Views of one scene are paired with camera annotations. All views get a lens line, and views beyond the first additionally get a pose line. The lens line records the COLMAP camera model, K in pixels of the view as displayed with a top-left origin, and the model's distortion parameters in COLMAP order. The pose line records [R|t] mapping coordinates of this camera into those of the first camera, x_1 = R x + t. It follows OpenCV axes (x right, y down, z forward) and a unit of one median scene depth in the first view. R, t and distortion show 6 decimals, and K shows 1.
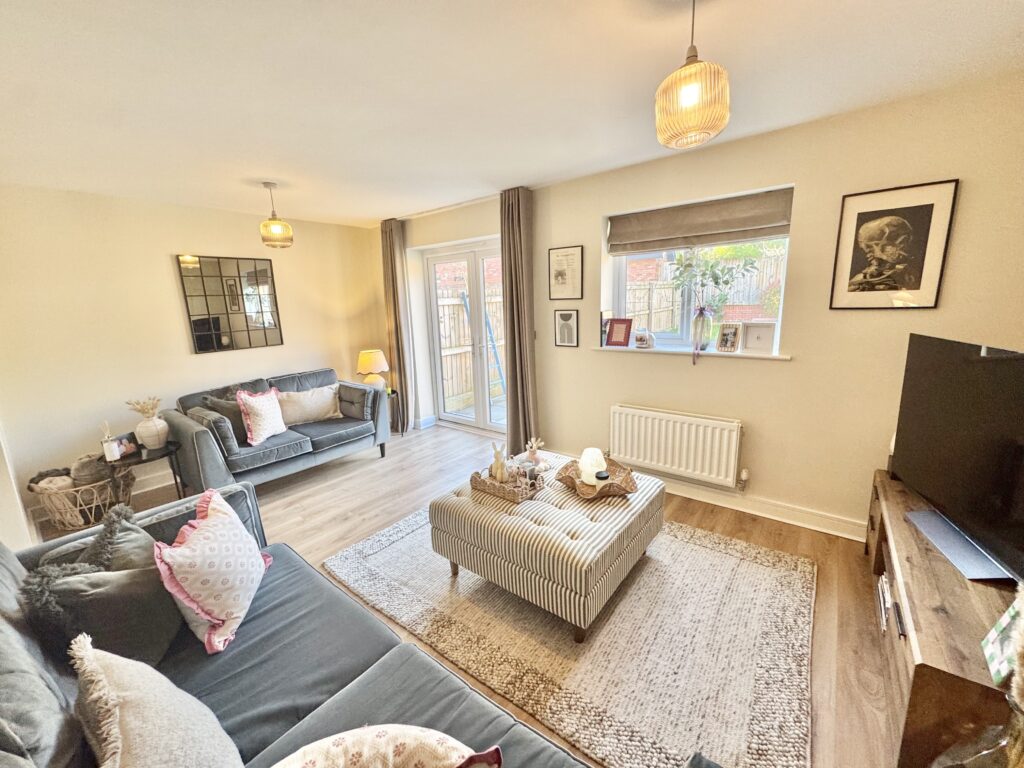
lens RADIAL K [[407.5, 0, 515.8], [0, 407.5, 381.1], [0, 0, 1]] dist [-0.007965, 0.001183]
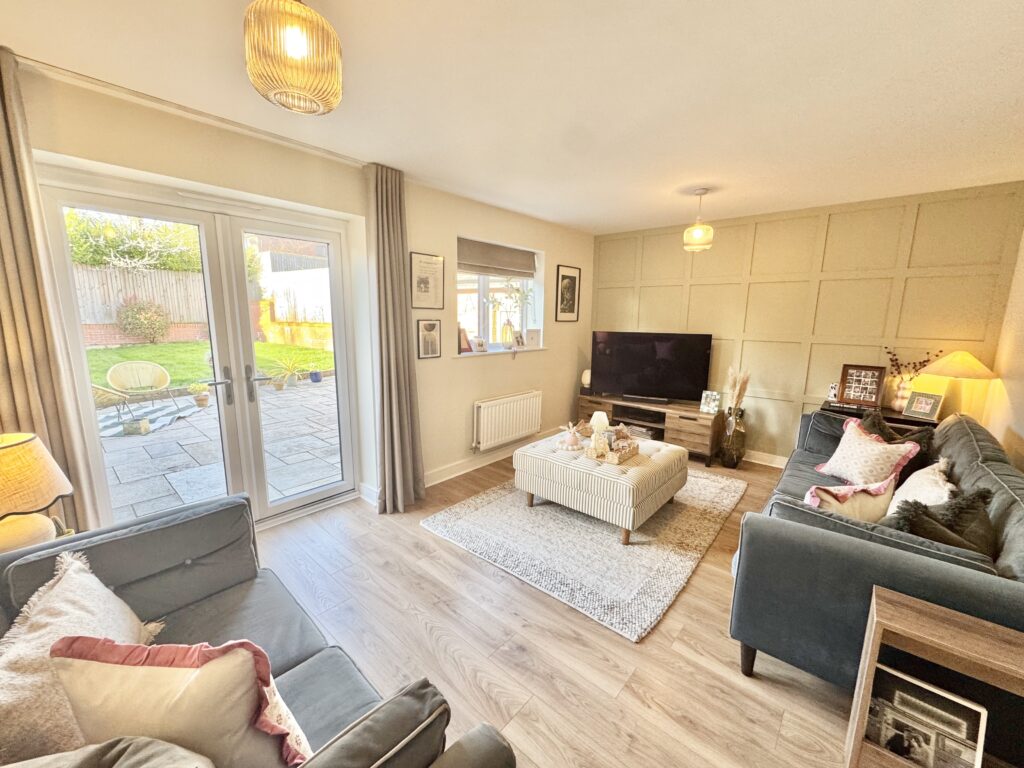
lens RADIAL K [[407.5, 0, 511.6], [0, 407.5, 381.8], [0, 0, 1]] dist [-0.007965, 0.001183]
pose [[0.052975, -0.127087, 0.990476, -0.911571], [0.182059, 0.976474, 0.115553, -0.119470], [-0.981860, 0.174204, 0.074867, 0.843055]]
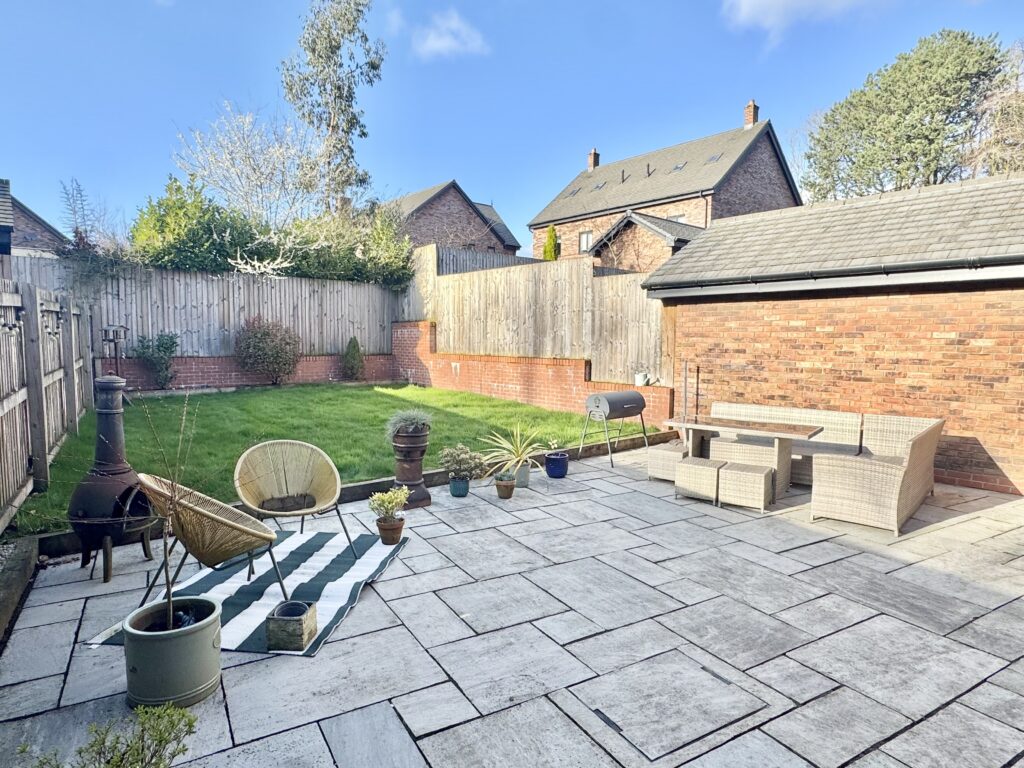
lens RADIAL K [[601.2, 0, 513.4], [0, 601.2, 387.4], [0, 0, 1]] dist [-0.005311, -0.000224]
pose [[0.363140, -0.038277, 0.930948, -0.795809], [0.163186, 0.986325, -0.023101, -0.151089], [-0.917333, 0.160306, 0.364421, 0.979165]]
